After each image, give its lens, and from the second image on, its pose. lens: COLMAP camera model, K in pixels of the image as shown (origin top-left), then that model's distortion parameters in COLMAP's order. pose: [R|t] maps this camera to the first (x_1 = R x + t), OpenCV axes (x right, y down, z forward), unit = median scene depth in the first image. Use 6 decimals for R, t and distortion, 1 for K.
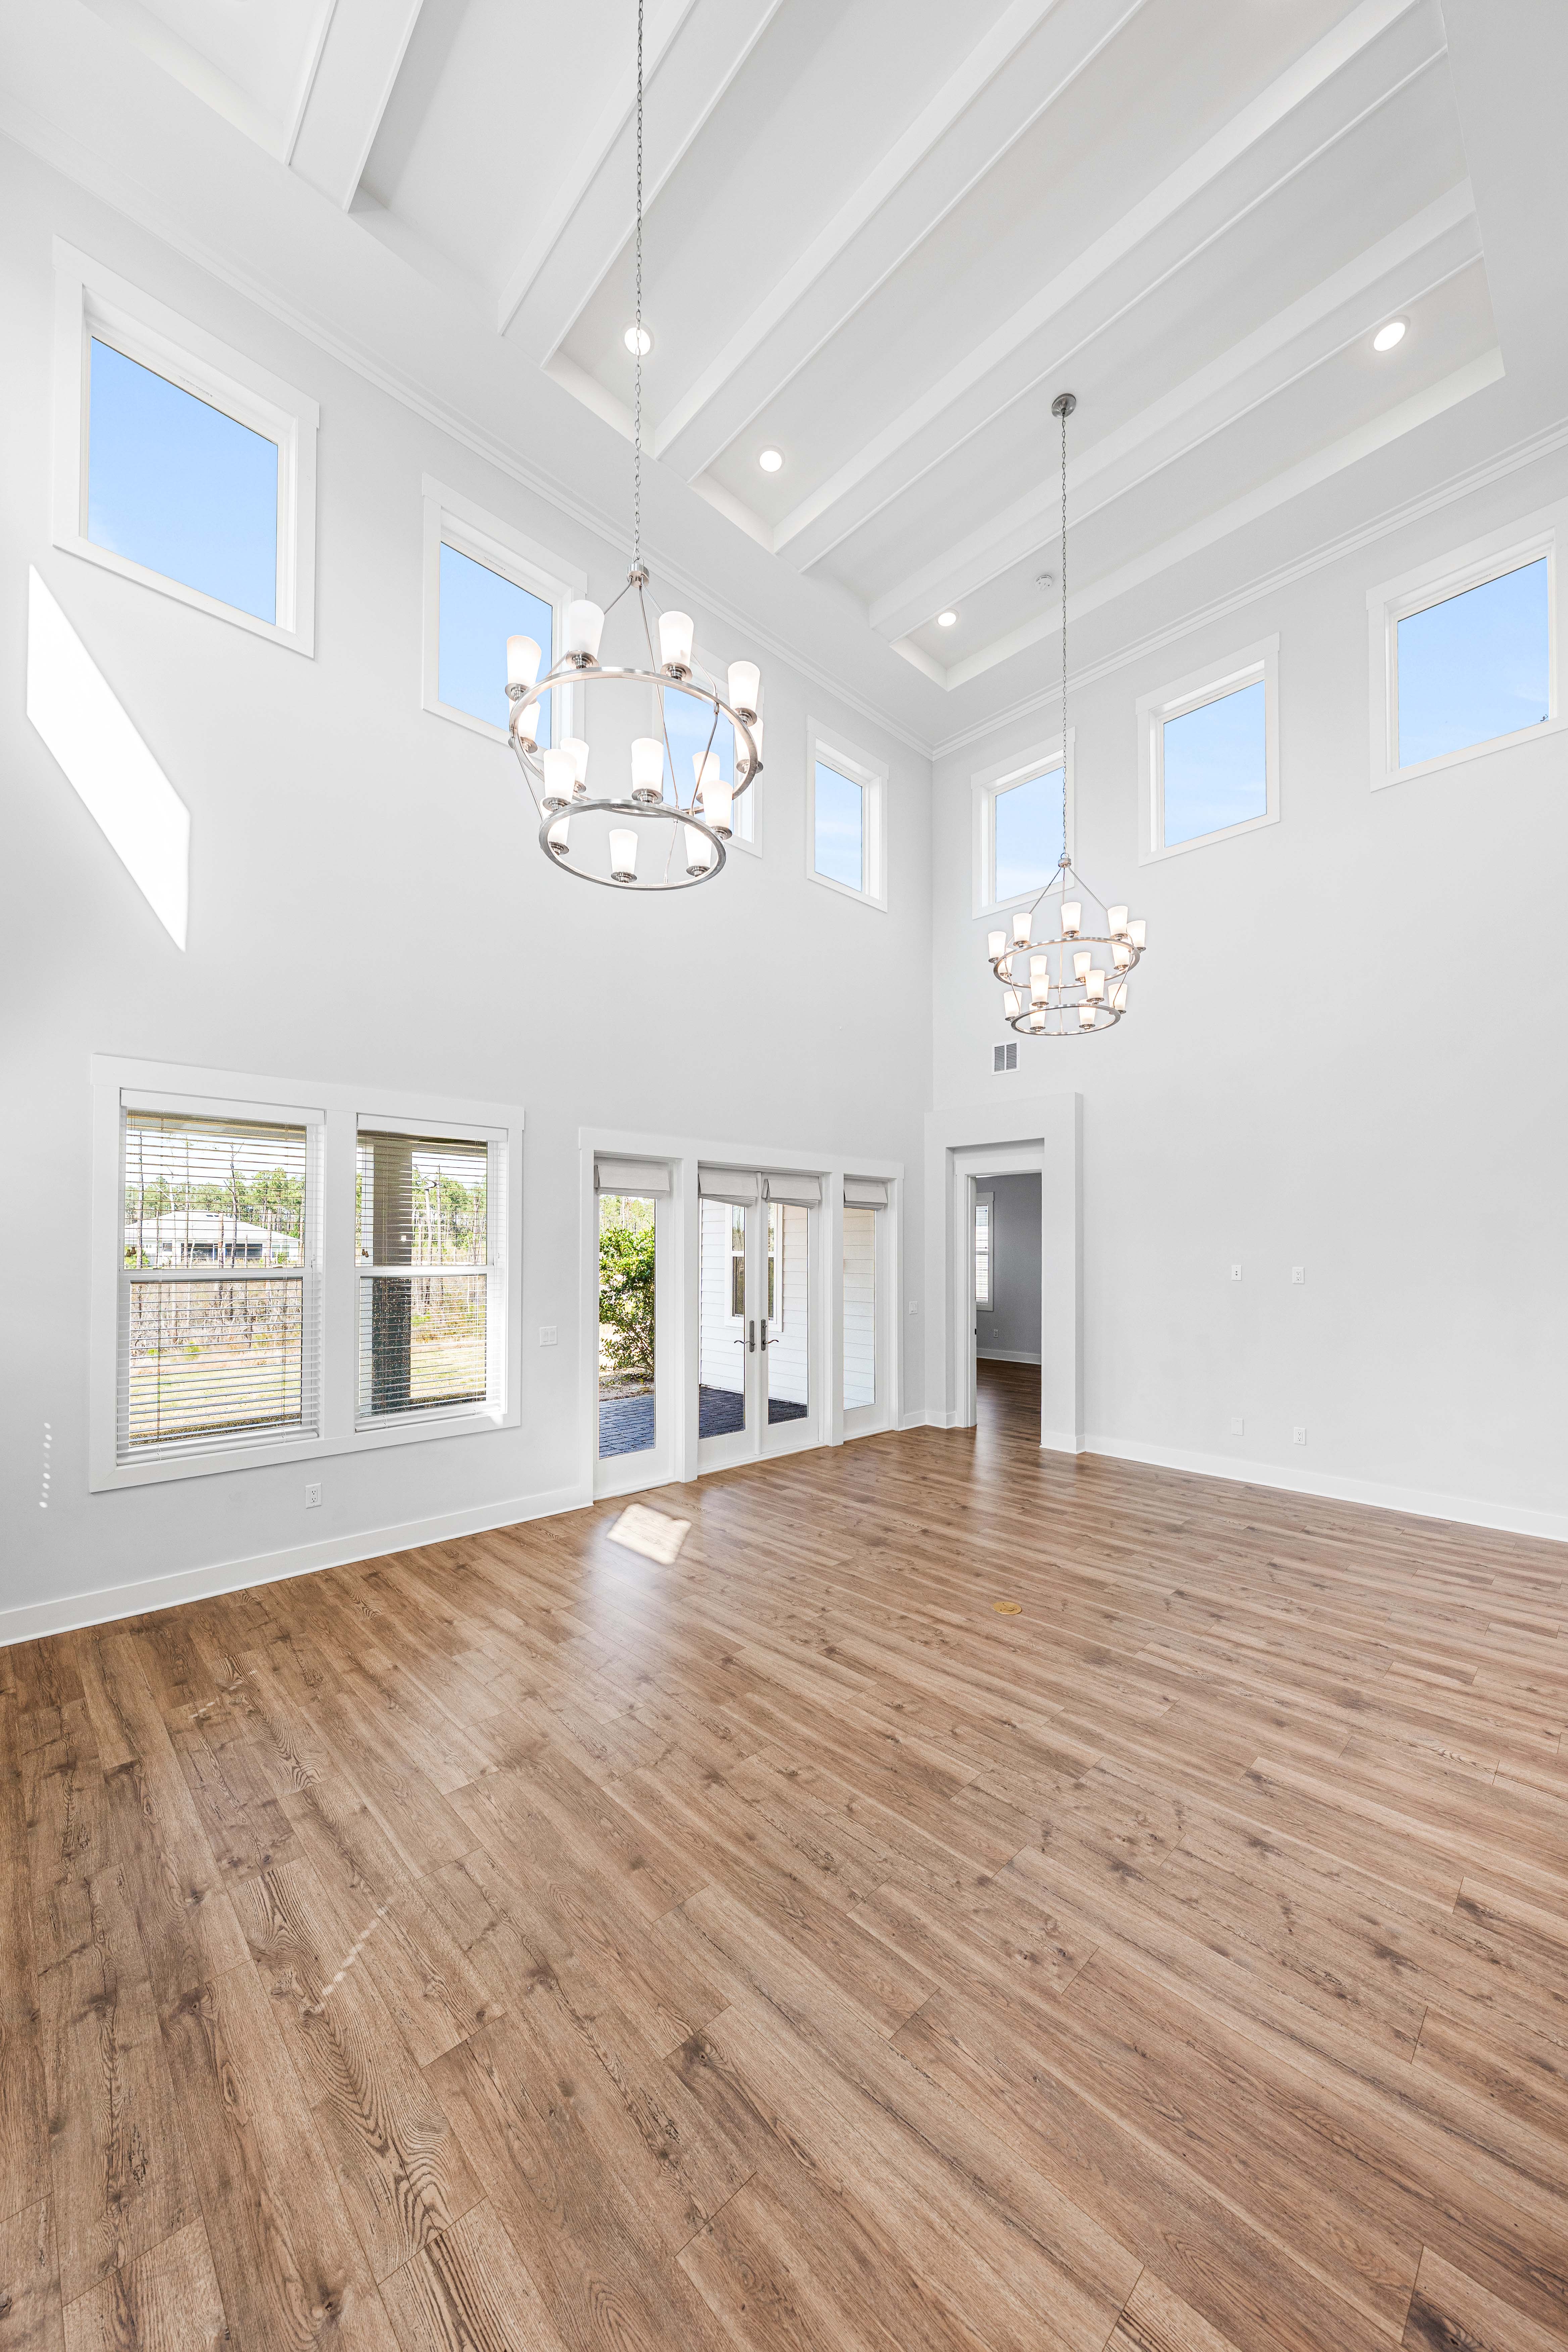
lens RADIAL K [[819.6, 0, 828.1], [0, 819.6, 1238.6], [0, 0, 1]] dist [-0.004061, 0.000047]
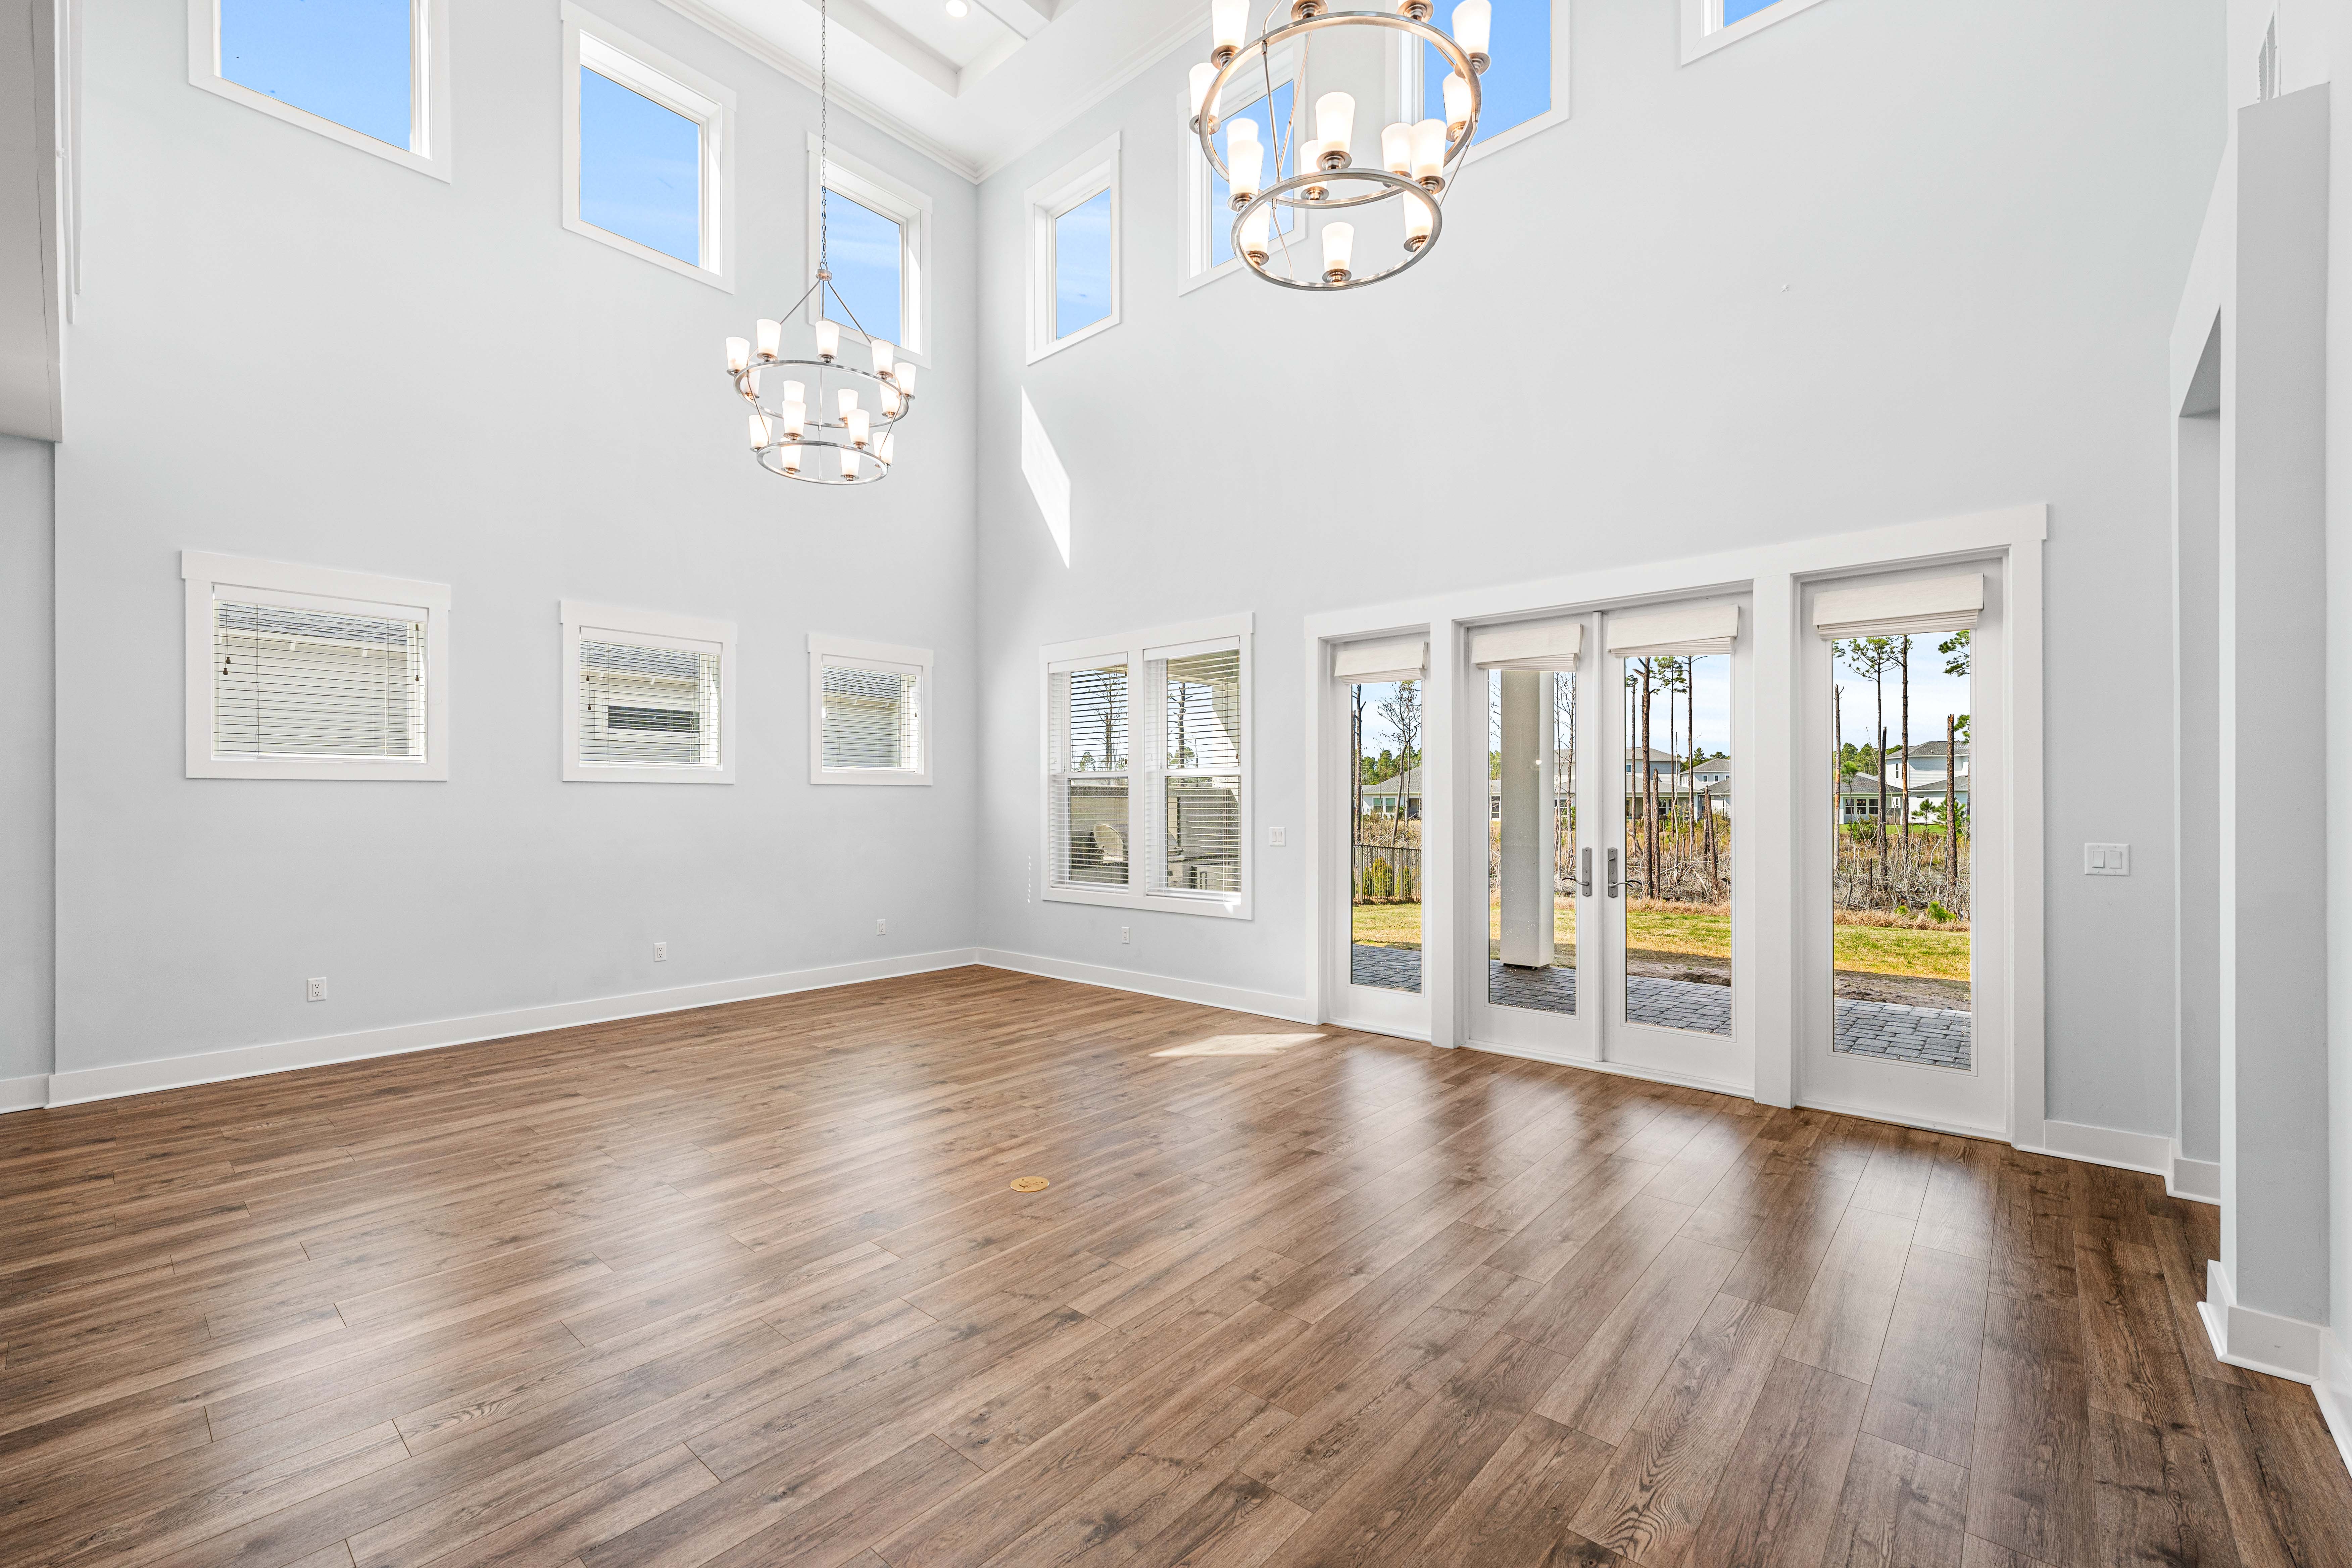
lens RADIAL K [[985.7, 0, 1160.5], [0, 985.7, 797.5], [0, 0, 1]] dist [0.001122, -0.000572]
pose [[0.052496, -0.008315, -0.998587, 0.967990], [0.014378, 0.999868, -0.007569, 0.091804], [0.998518, -0.013961, 0.052609, 0.925556]]
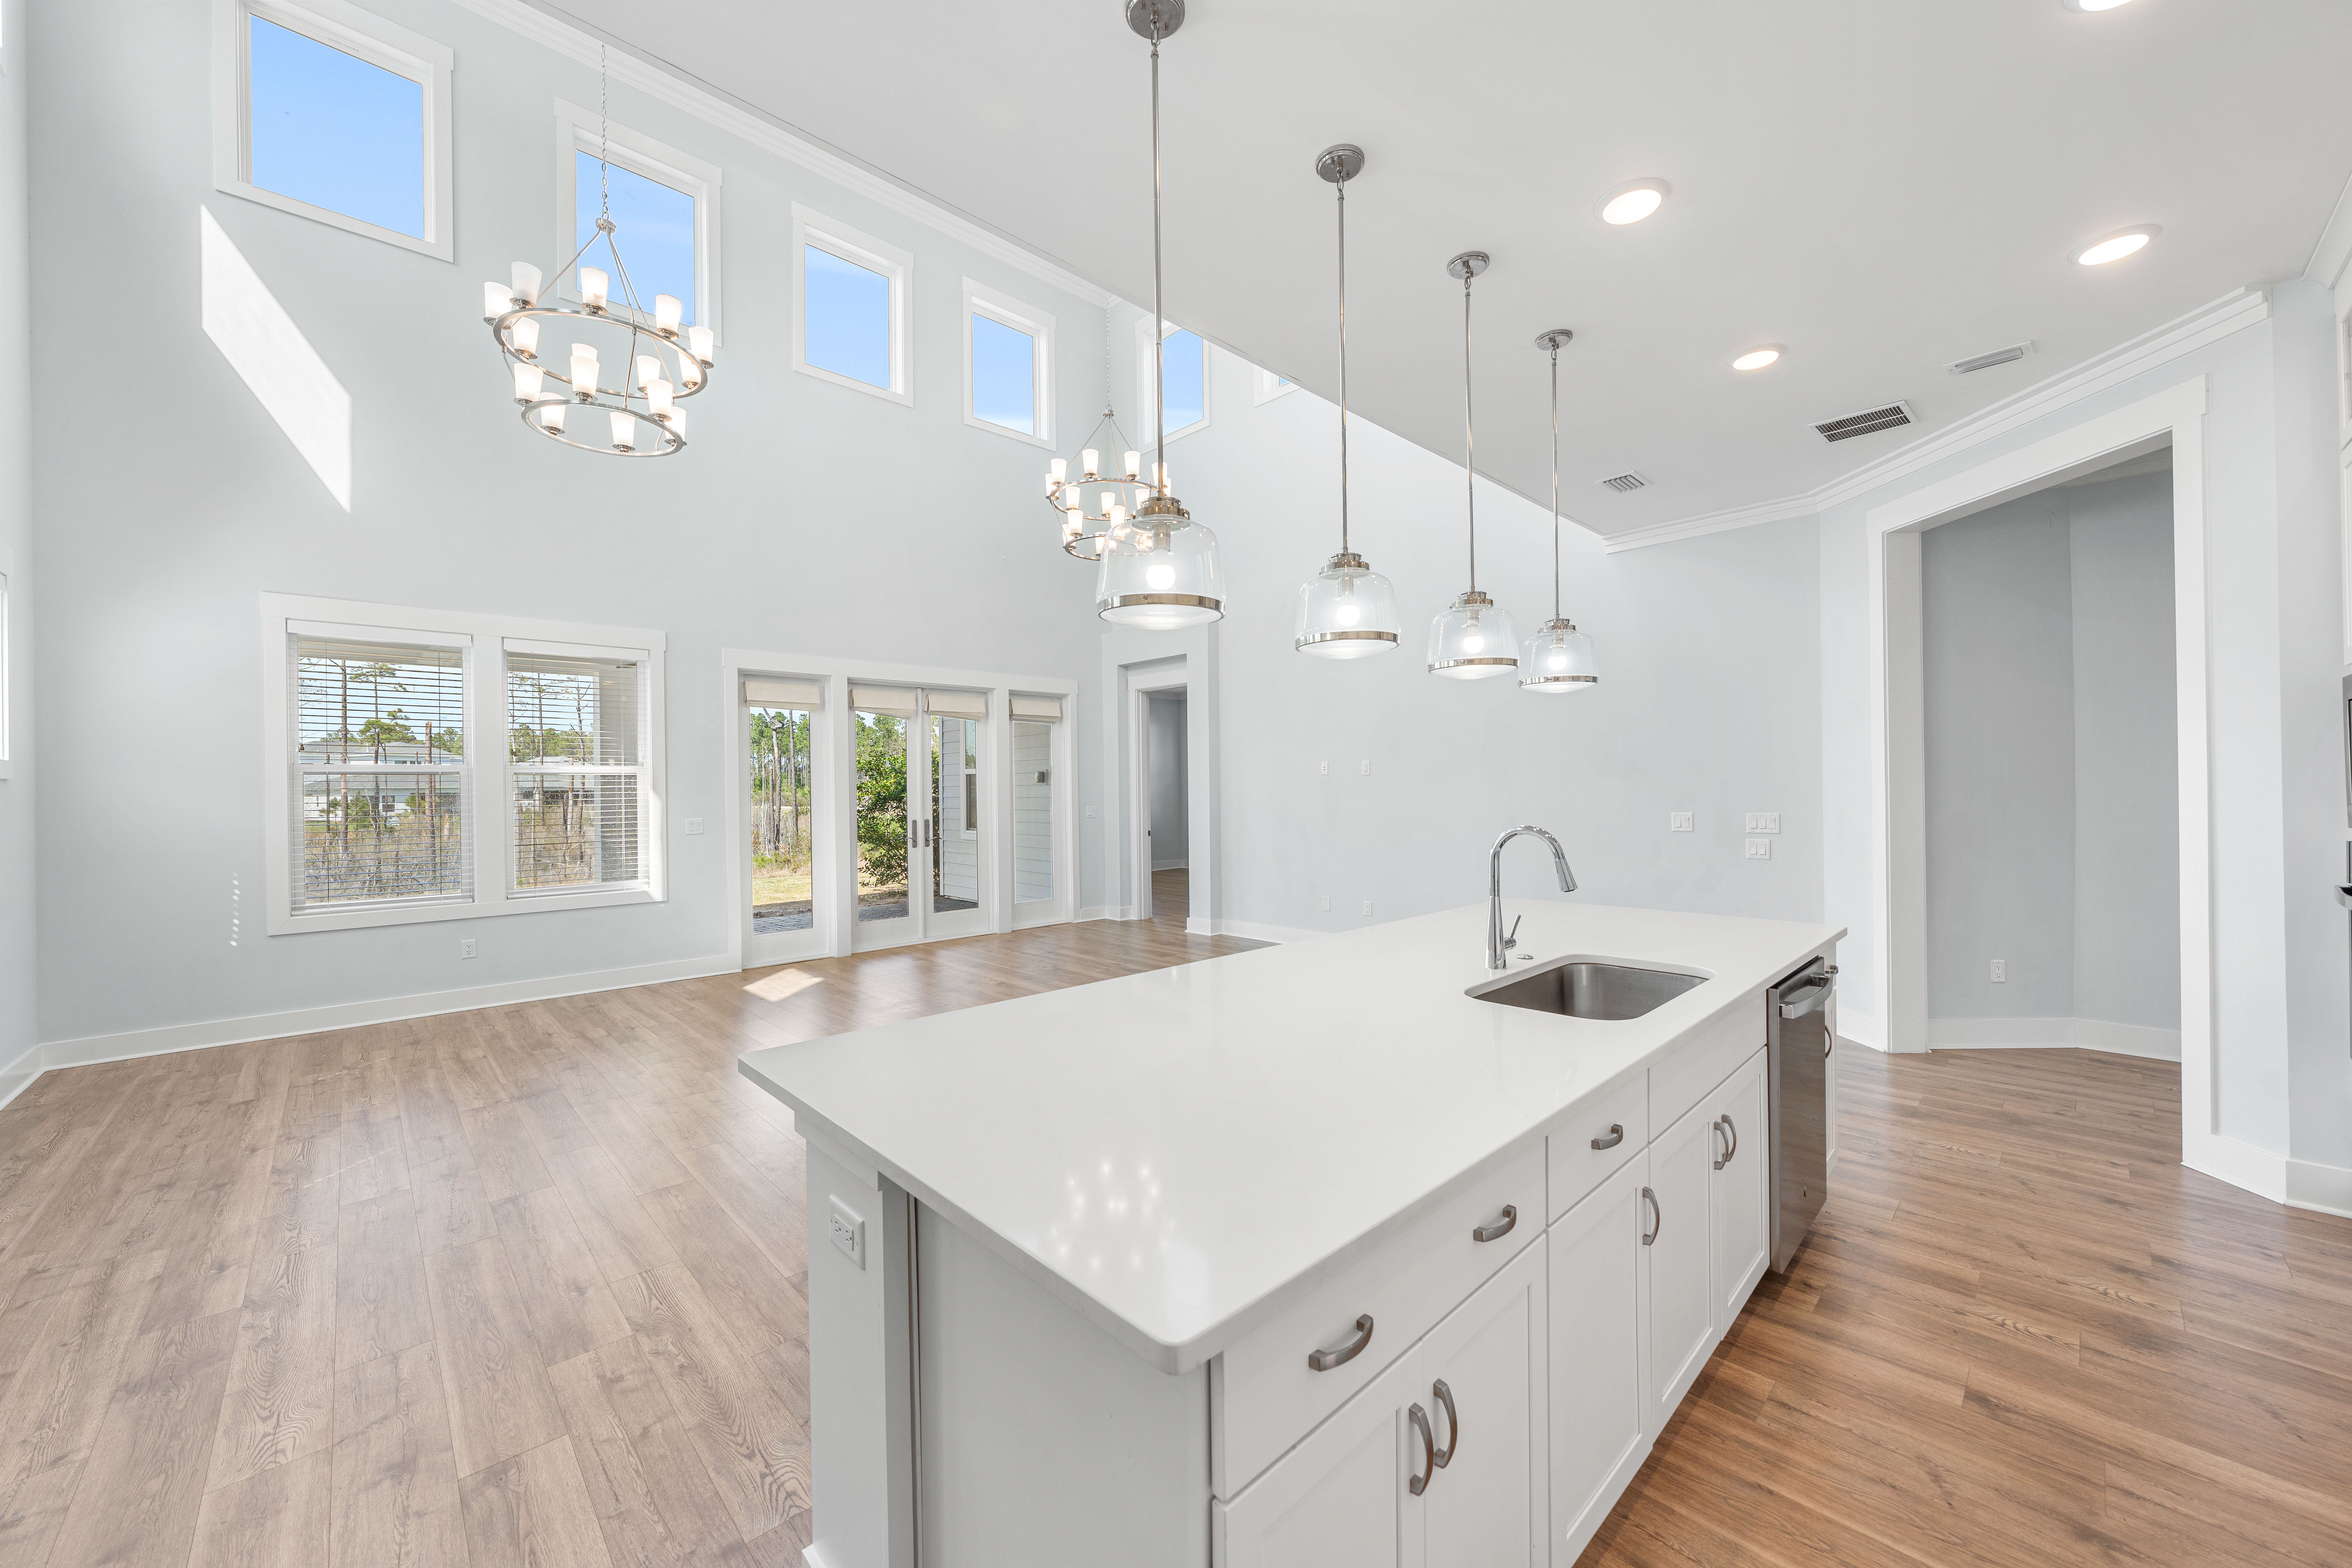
lens RADIAL K [[853.9, 0, 1192.4], [0, 853.9, 781.4], [0, 0, 1]] dist [-0.000642, -0.000244]
pose [[0.999669, -0.016034, -0.020132, 0.464170], [0.016146, 0.999855, 0.005387, 0.069069], [0.020043, -0.005710, 0.999783, -0.246872]]
